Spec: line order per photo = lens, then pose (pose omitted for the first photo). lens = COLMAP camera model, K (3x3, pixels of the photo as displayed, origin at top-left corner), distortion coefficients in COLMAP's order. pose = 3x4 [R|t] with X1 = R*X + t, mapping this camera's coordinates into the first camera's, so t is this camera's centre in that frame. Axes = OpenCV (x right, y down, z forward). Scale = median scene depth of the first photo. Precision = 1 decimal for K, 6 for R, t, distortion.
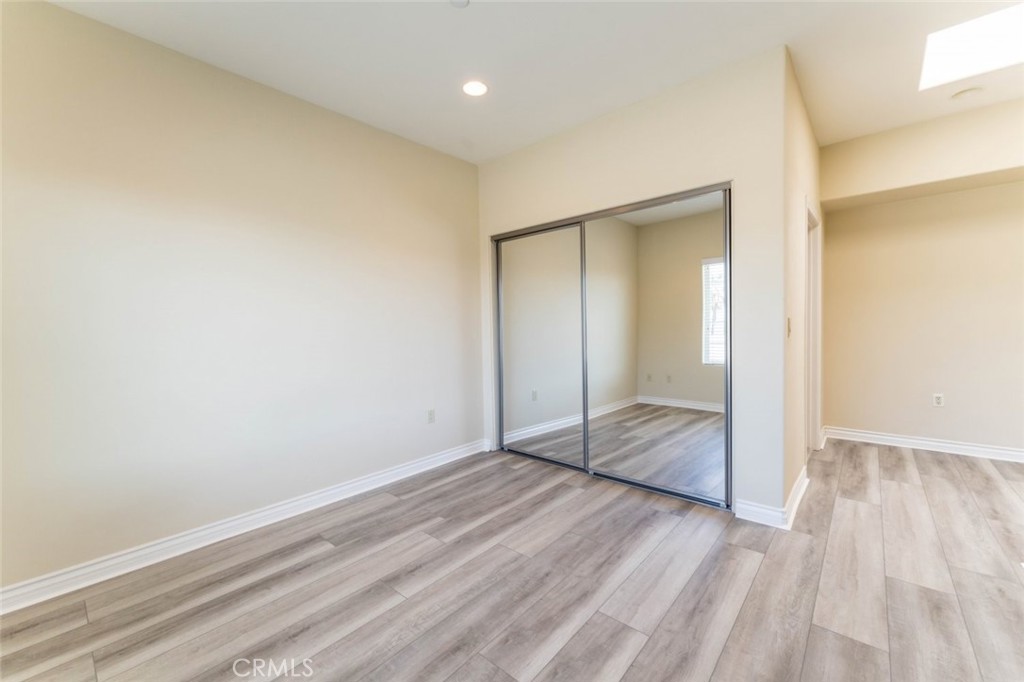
lens RADIAL K [[425.6, 0, 512.0], [0, 425.6, 341.0], [0, 0, 1]] dist [0.001991, 0.000228]
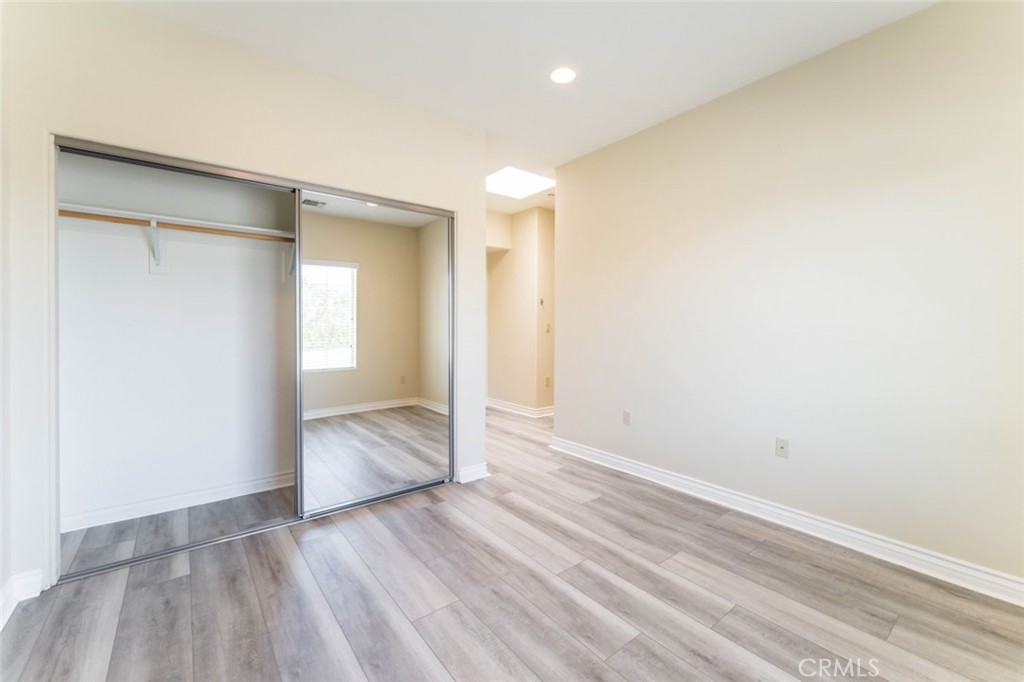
lens RADIAL K [[409.2, 0, 531.6], [0, 409.2, 338.0], [0, 0, 1]] dist [0.002119, 0.000310]
pose [[0.160625, -0.007854, 0.986984, -0.674425], [0.027138, 0.999625, 0.003538, -0.010254], [-0.986642, 0.026216, 0.160778, 0.653404]]
